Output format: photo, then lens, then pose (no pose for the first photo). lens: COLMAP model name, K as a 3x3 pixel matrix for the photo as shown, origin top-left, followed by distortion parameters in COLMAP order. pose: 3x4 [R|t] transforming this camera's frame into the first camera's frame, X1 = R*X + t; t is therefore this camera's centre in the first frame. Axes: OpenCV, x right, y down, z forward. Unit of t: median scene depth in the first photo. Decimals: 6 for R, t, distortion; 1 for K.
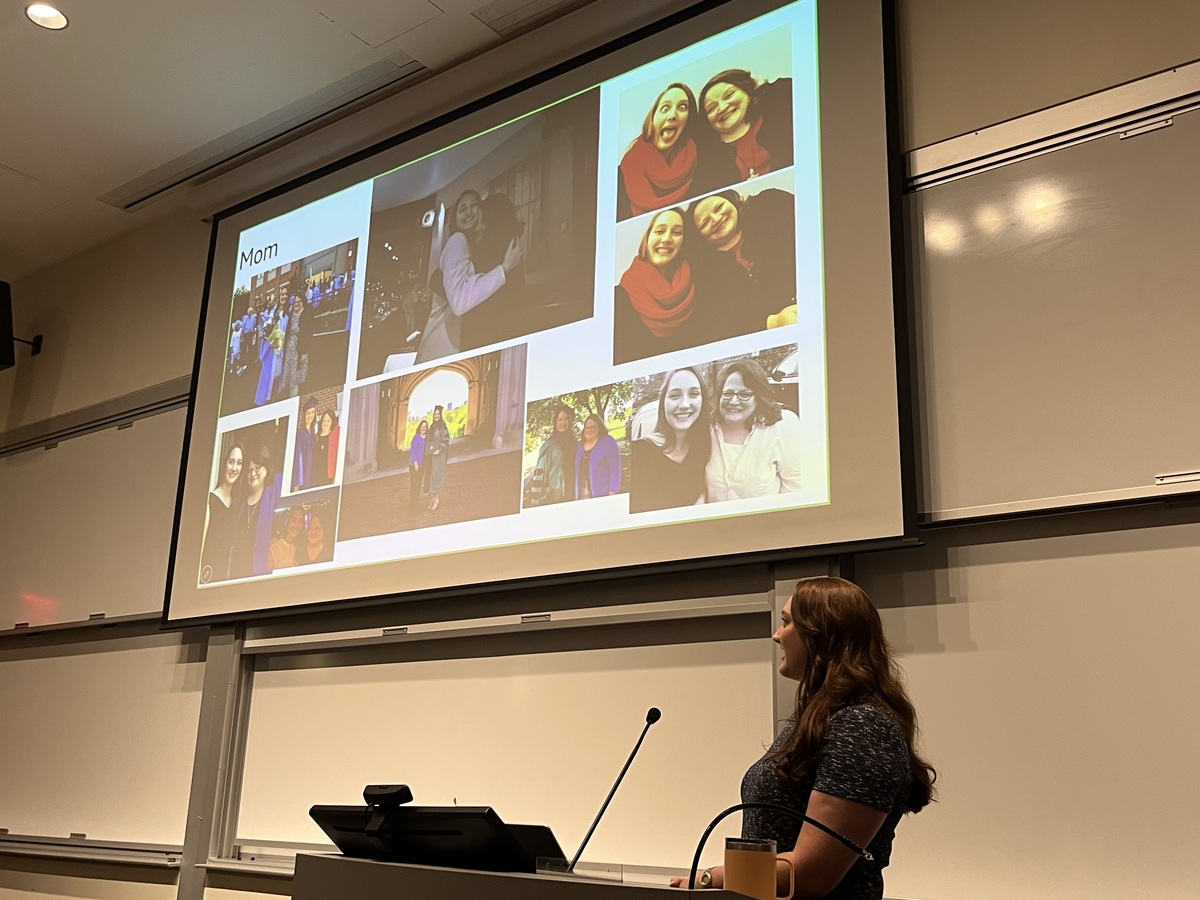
lens RADIAL K [[1273.0, 0, 600.0], [0, 1273.0, 450.0], [0, 0, 1]] dist [0.009012, -0.001879]
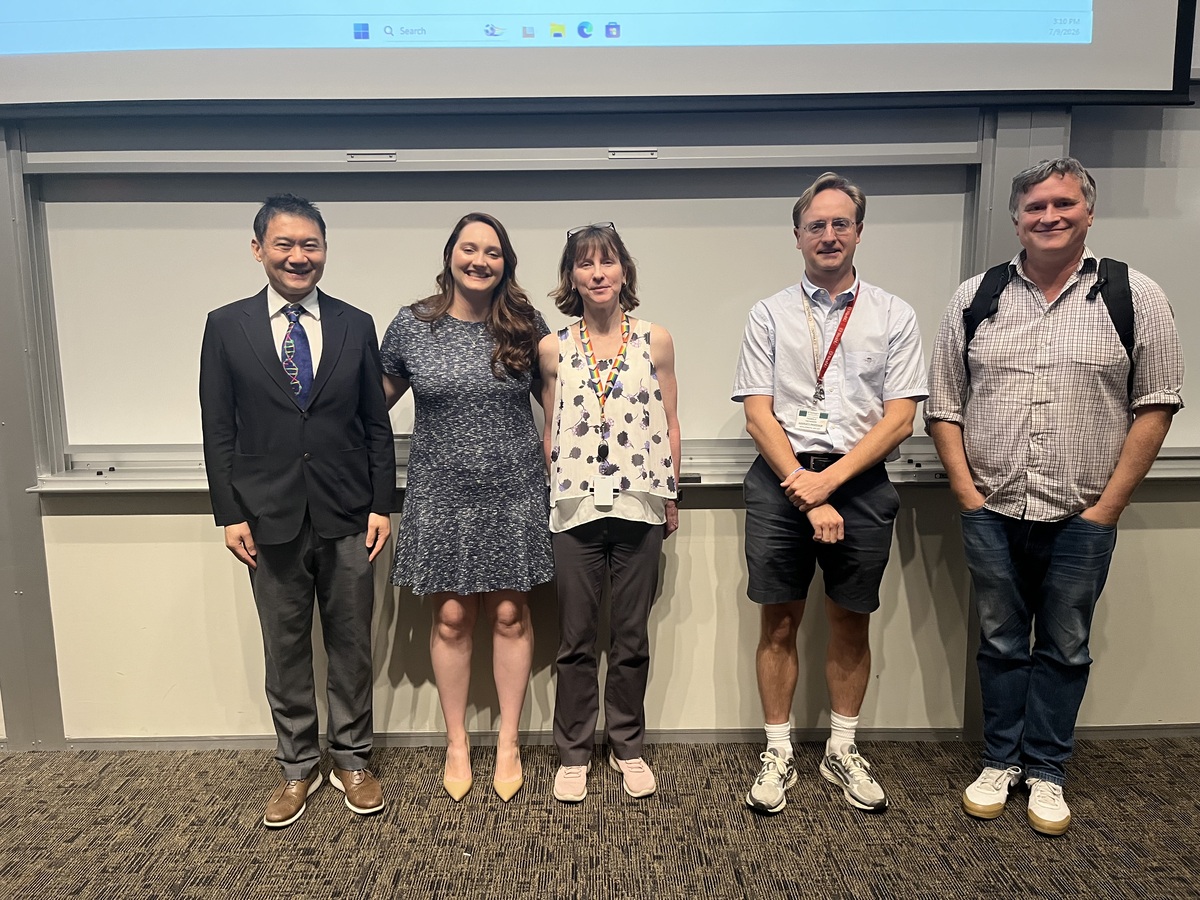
lens RADIAL K [[968.6, 0, 600.0], [0, 968.6, 450.0], [0, 0, 1]] dist [0.010763, 0.008966]
pose [[0.775112, -0.102193, 0.623505, -0.387893], [-0.135497, 0.936988, 0.322016, 0.096158], [-0.617124, -0.334082, 0.712423, 0.439609]]
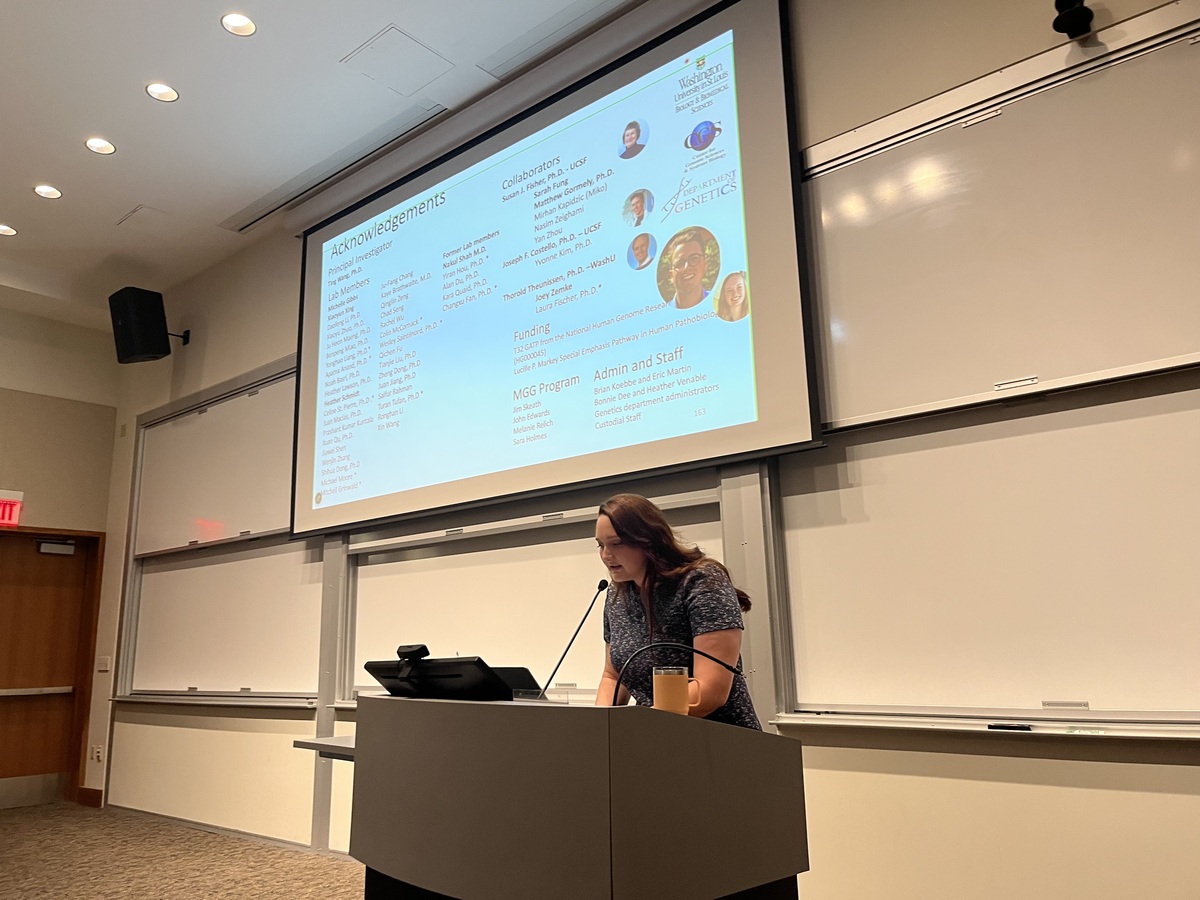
lens RADIAL K [[968.6, 0, 600.0], [0, 968.6, 450.0], [0, 0, 1]] dist [0.010763, 0.008966]
pose [[0.996860, -0.064443, -0.046014, 0.047253], [0.067578, 0.995244, 0.070163, -0.007494], [0.041273, -0.073052, 0.996474, -0.025597]]
